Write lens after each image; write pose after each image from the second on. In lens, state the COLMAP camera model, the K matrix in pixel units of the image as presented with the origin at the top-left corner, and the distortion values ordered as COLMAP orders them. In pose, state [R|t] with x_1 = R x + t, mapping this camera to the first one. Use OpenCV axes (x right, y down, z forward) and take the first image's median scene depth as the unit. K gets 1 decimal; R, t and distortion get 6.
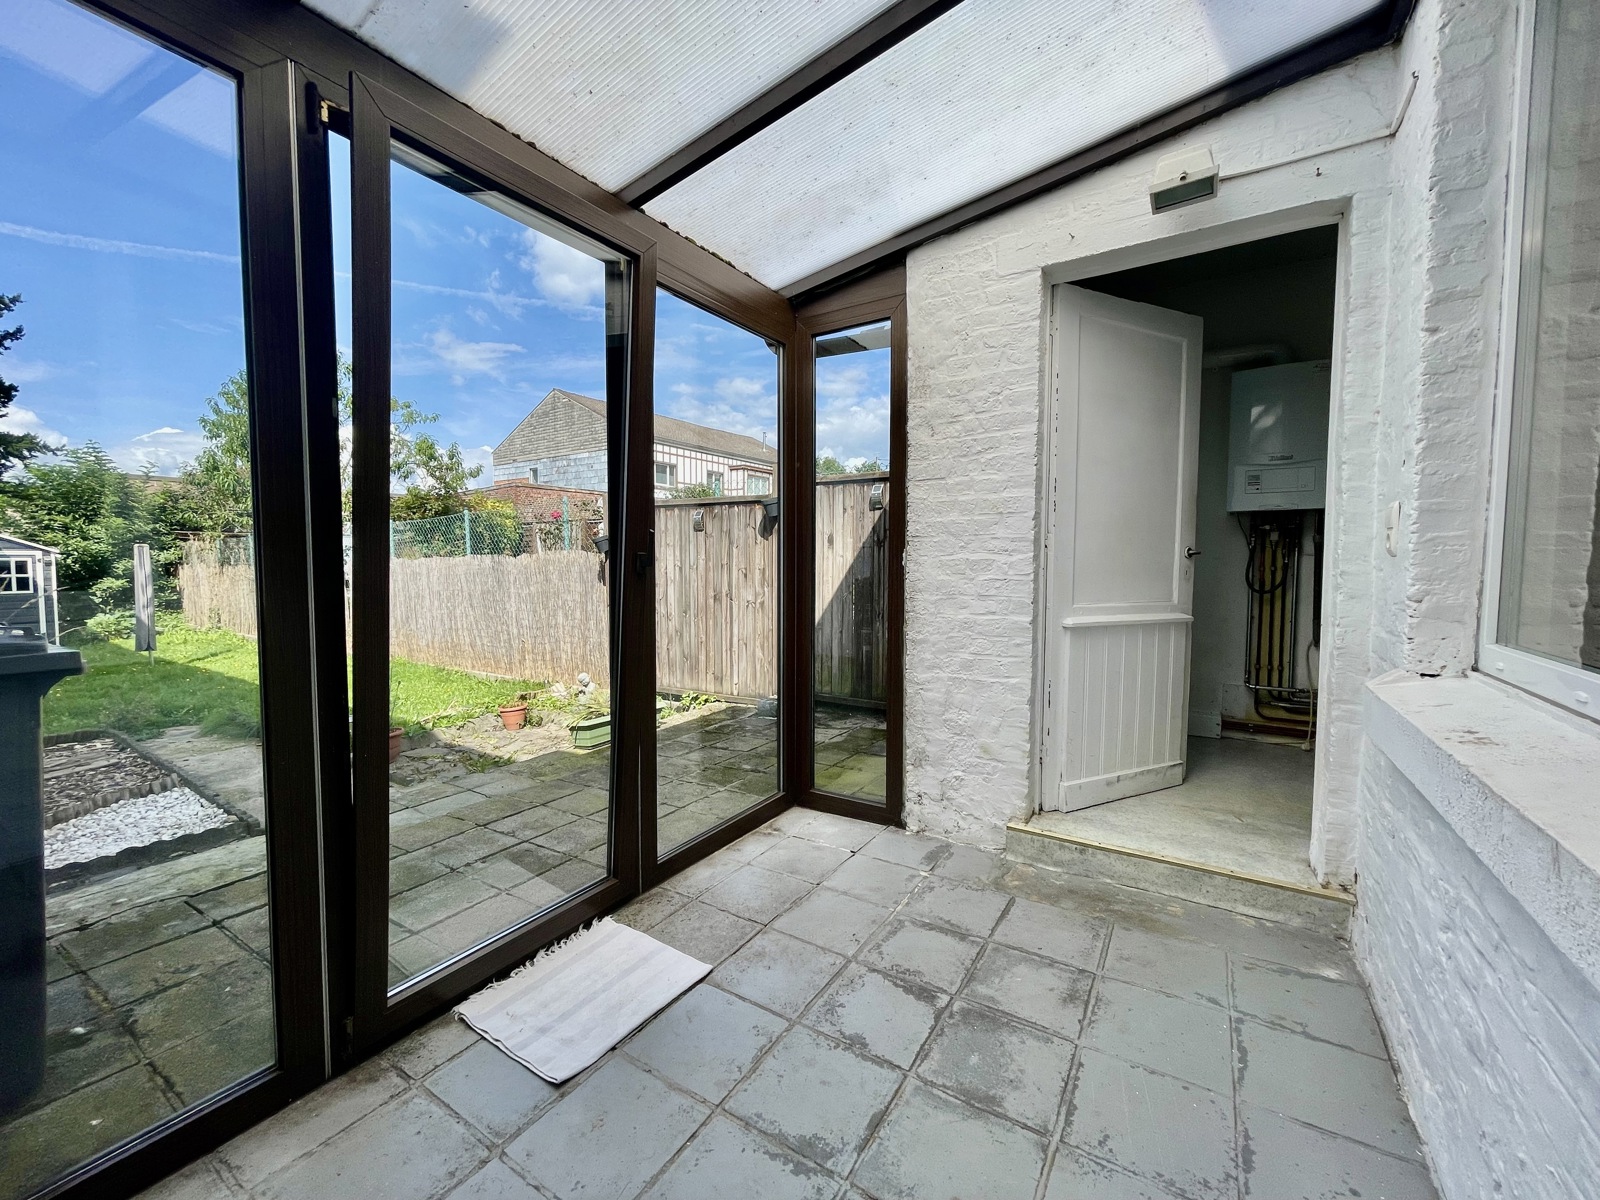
lens RADIAL K [[643.1, 0, 800.0], [0, 643.1, 600.0], [0, 0, 1]] dist [-0.001229, -0.002839]
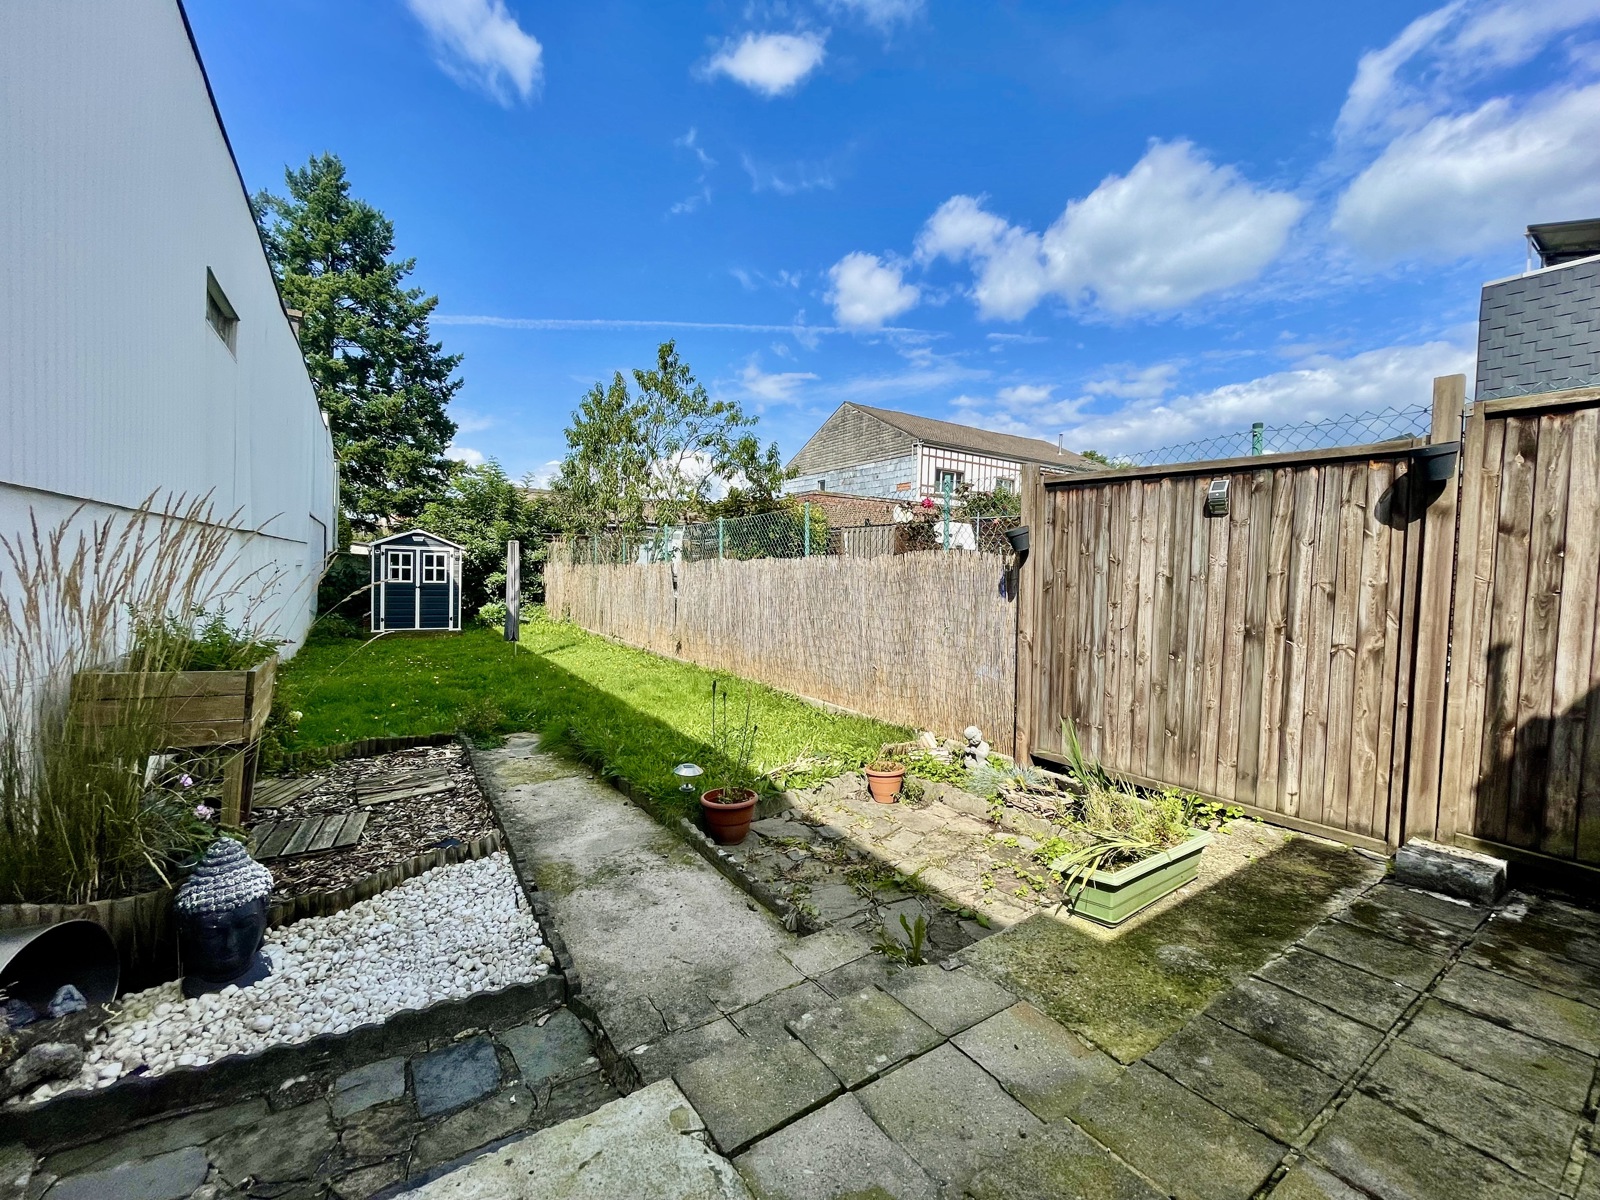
lens RADIAL K [[643.1, 0, 800.0], [0, 643.1, 600.0], [0, 0, 1]] dist [-0.001229, -0.002839]
pose [[0.920702, 0.046200, -0.387522, -0.213432], [-0.054541, 0.998456, -0.010548, -0.004217], [0.386436, 0.030848, 0.921800, 0.250030]]
